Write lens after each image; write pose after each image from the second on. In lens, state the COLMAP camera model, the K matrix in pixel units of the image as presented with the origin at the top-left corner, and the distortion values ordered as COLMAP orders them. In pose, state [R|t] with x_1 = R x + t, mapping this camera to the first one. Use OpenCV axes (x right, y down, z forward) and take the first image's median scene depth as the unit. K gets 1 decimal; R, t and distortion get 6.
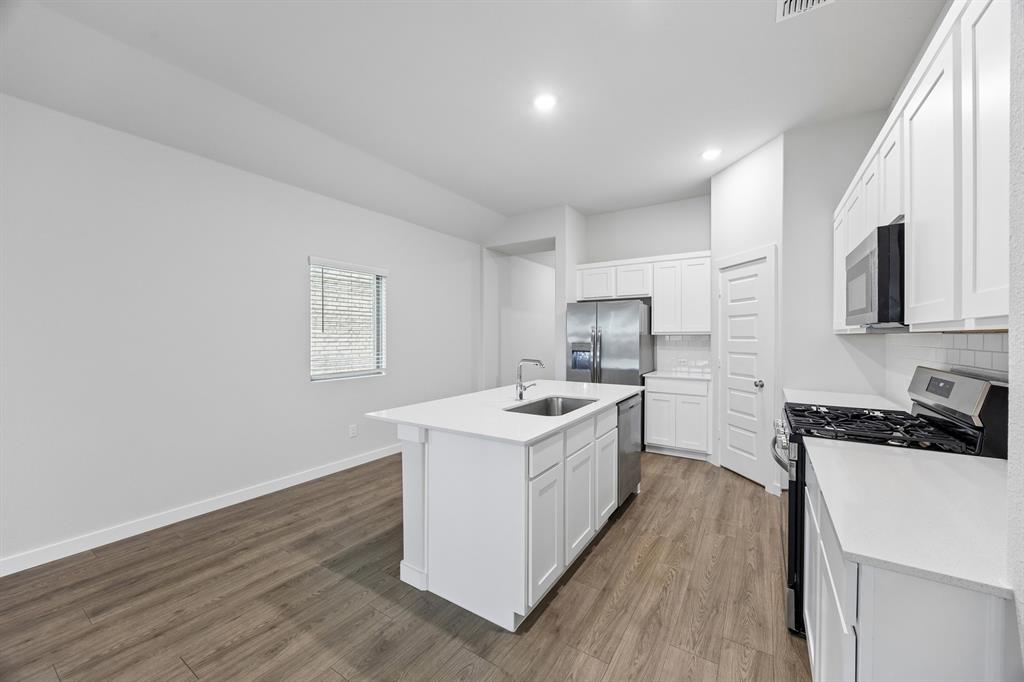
lens RADIAL K [[389.9, 0, 512.0], [0, 389.9, 339.5], [0, 0, 1]] dist [0.002230, 0.000076]
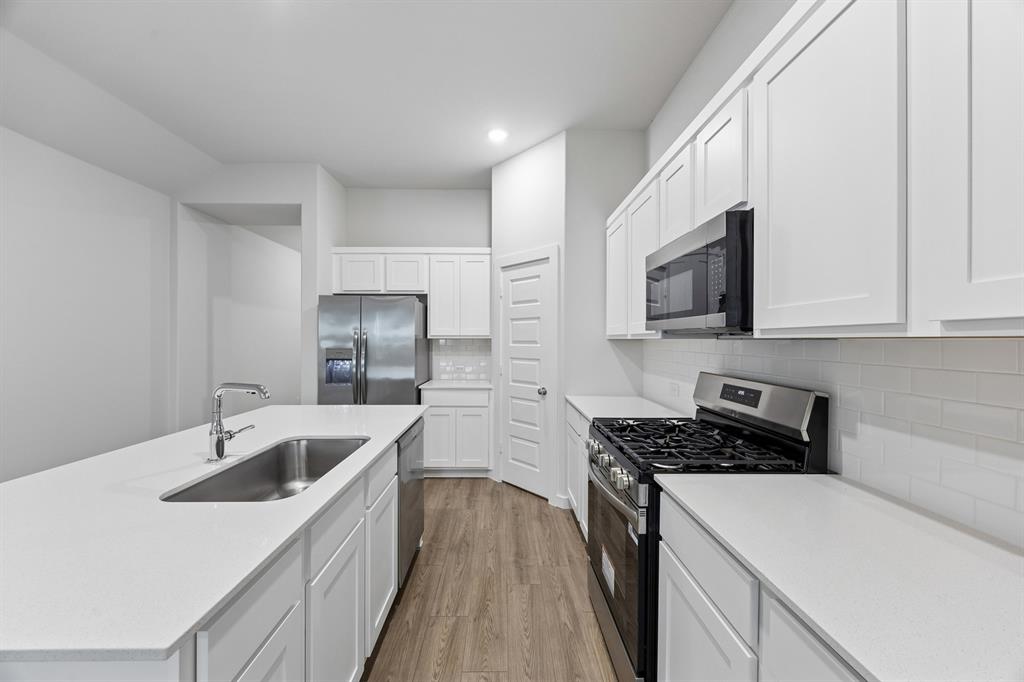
lens RADIAL K [[389.9, 0, 512.1], [0, 389.9, 342.6], [0, 0, 1]] dist [0.002230, 0.000076]
pose [[0.828439, -0.000638, 0.560080, 0.044460], [0.000693, 1.000000, 0.000115, -0.004418], [-0.560079, 0.000293, 0.828439, 0.262490]]
